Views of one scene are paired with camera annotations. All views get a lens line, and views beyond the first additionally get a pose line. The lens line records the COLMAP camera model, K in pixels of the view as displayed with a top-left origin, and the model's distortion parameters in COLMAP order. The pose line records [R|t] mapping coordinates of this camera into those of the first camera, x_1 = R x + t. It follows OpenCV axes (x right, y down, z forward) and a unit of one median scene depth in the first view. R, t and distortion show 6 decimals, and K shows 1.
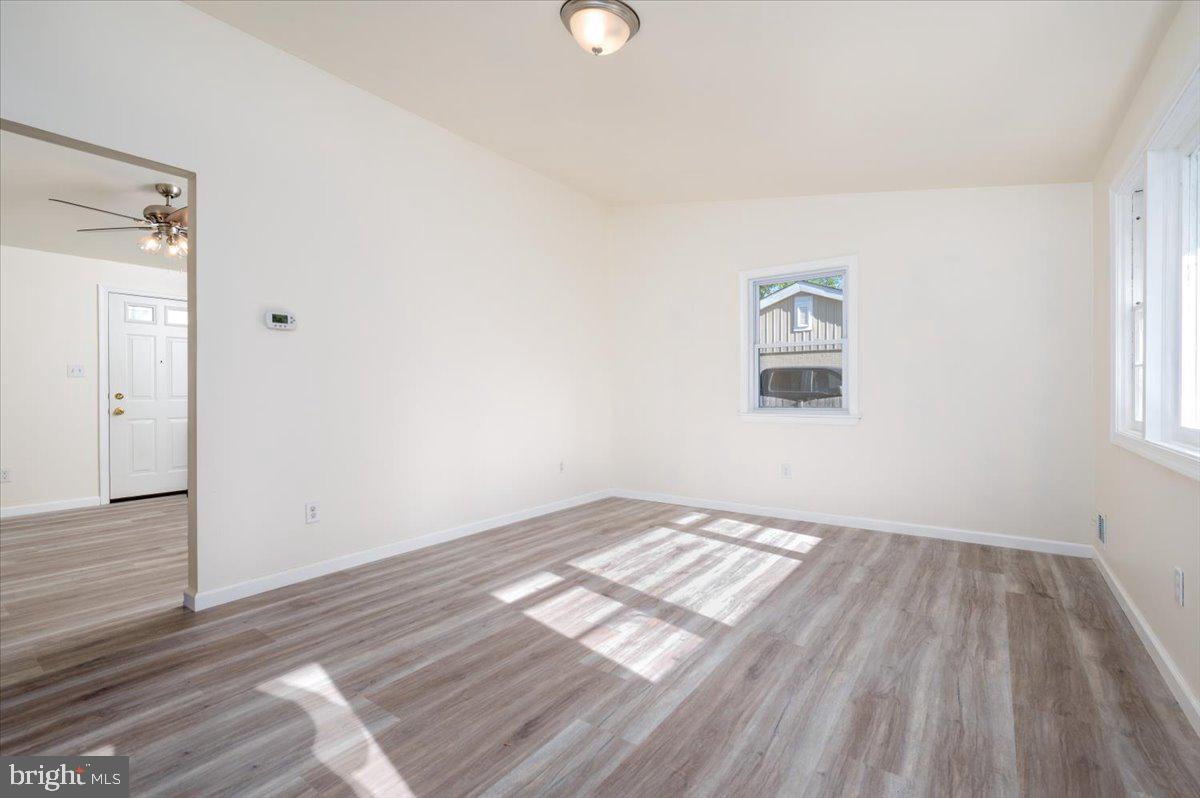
lens RADIAL K [[533.8, 0, 600.0], [0, 533.8, 399.0], [0, 0, 1]] dist [0.001619, 0.000083]
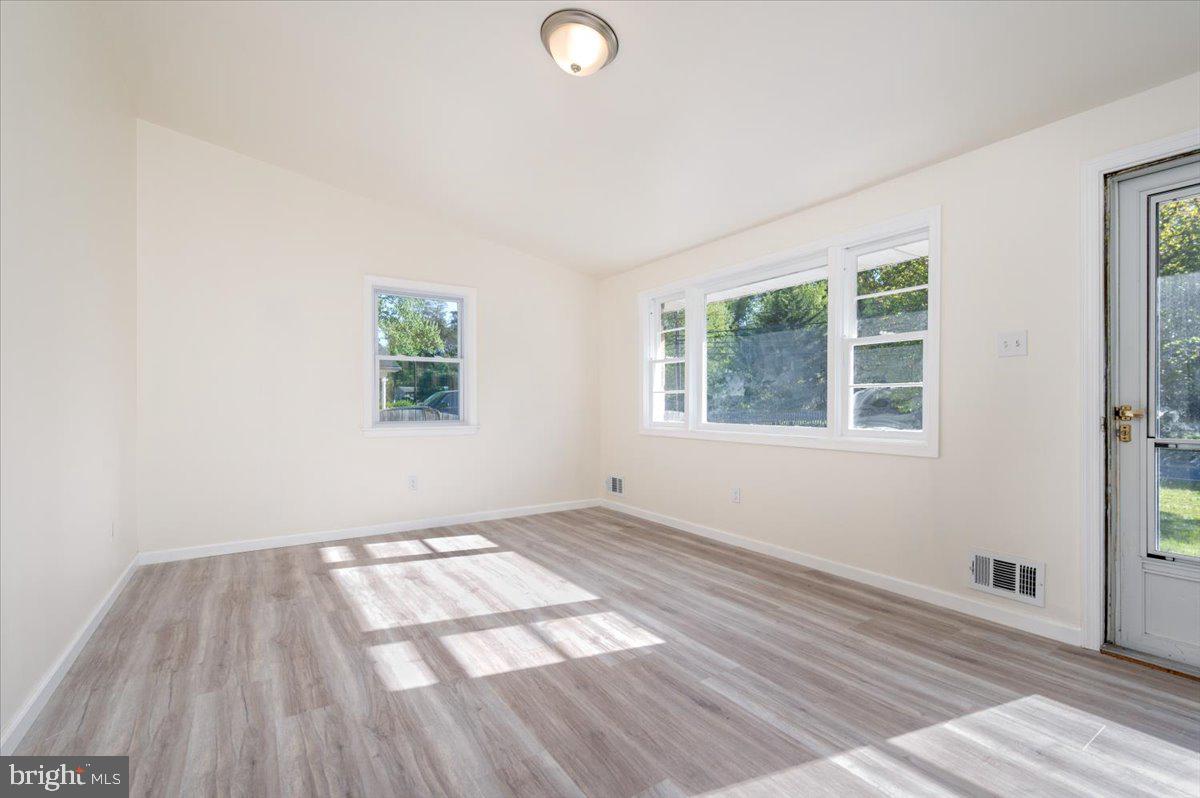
lens RADIAL K [[529.9, 0, 604.2], [0, 529.9, 407.7], [0, 0, 1]] dist [0.002364, 0.000158]
pose [[0.343193, 0.002561, 0.939261, -0.832069], [0.006868, 0.999963, -0.005236, -0.001844], [-0.939240, 0.008248, 0.343162, 0.539956]]
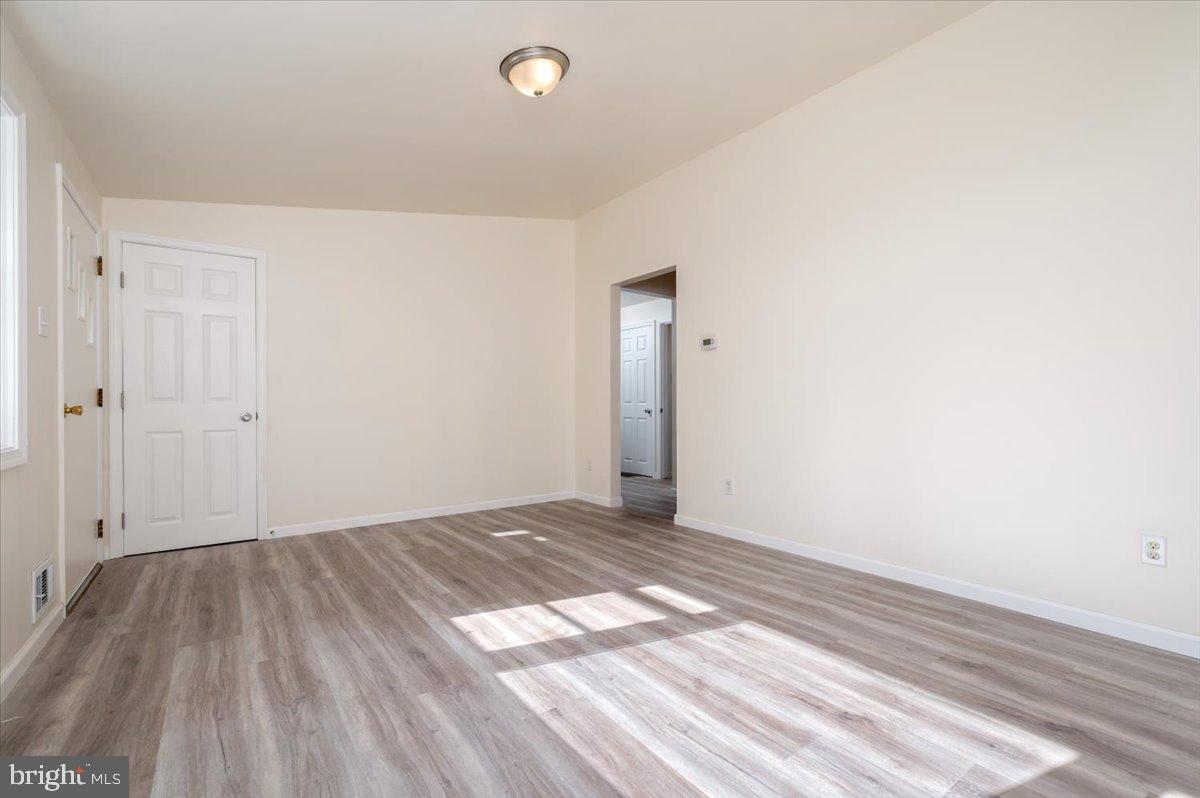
lens RADIAL K [[529.9, 0, 604.2], [0, 529.9, 407.7], [0, 0, 1]] dist [0.002364, 0.000158]
pose [[-0.305395, 0.011522, -0.952156, 0.925692], [-0.003101, 0.999909, 0.013094, 0.007061], [0.952221, 0.006951, -0.305332, 1.321494]]
